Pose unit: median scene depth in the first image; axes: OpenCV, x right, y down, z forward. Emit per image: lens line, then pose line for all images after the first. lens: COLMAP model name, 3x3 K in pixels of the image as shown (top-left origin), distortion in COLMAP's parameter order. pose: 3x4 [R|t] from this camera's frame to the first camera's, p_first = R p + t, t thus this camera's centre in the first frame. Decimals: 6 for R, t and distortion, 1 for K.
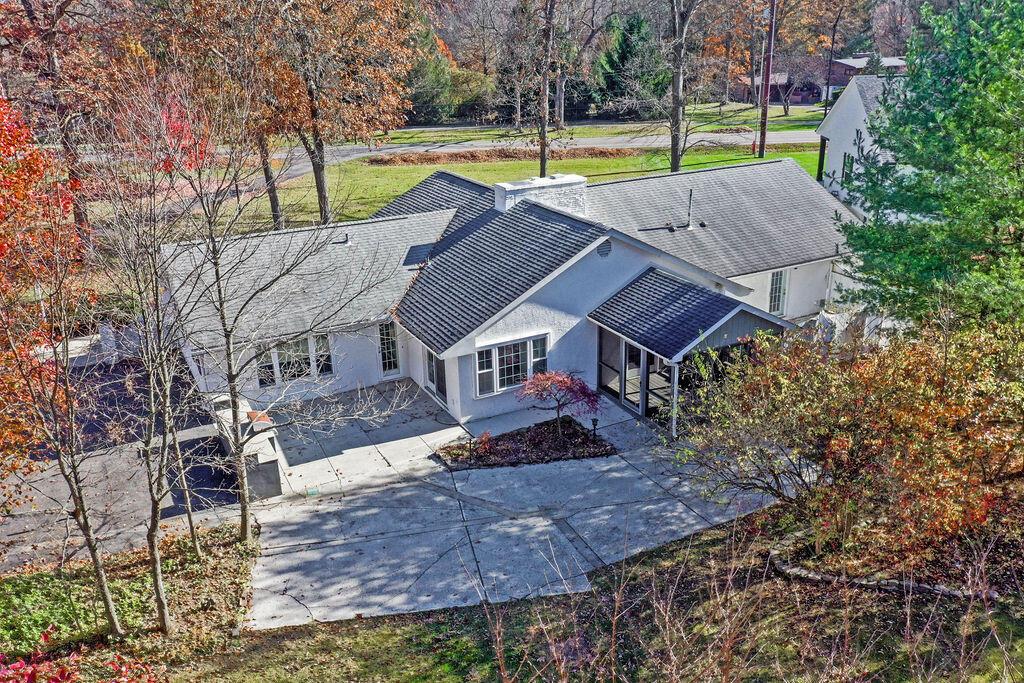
lens RADIAL K [[841.5, 0, 512.0], [0, 841.5, 341.5], [0, 0, 1]] dist [0.012922, -0.005535]
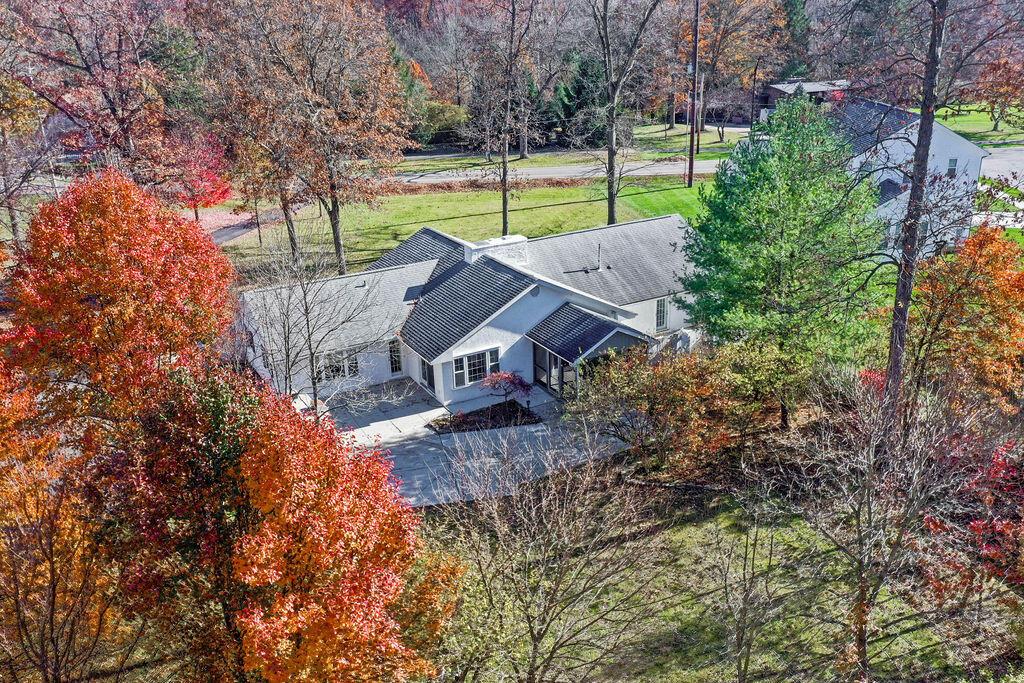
lens RADIAL K [[841.5, 0, 512.0], [0, 841.5, 341.5], [0, 0, 1]] dist [0.012922, -0.005535]
pose [[0.999550, -0.016923, 0.024762, 0.027367], [0.016788, 0.999843, 0.005674, -0.027629], [-0.024854, -0.005256, 0.999677, -0.549504]]
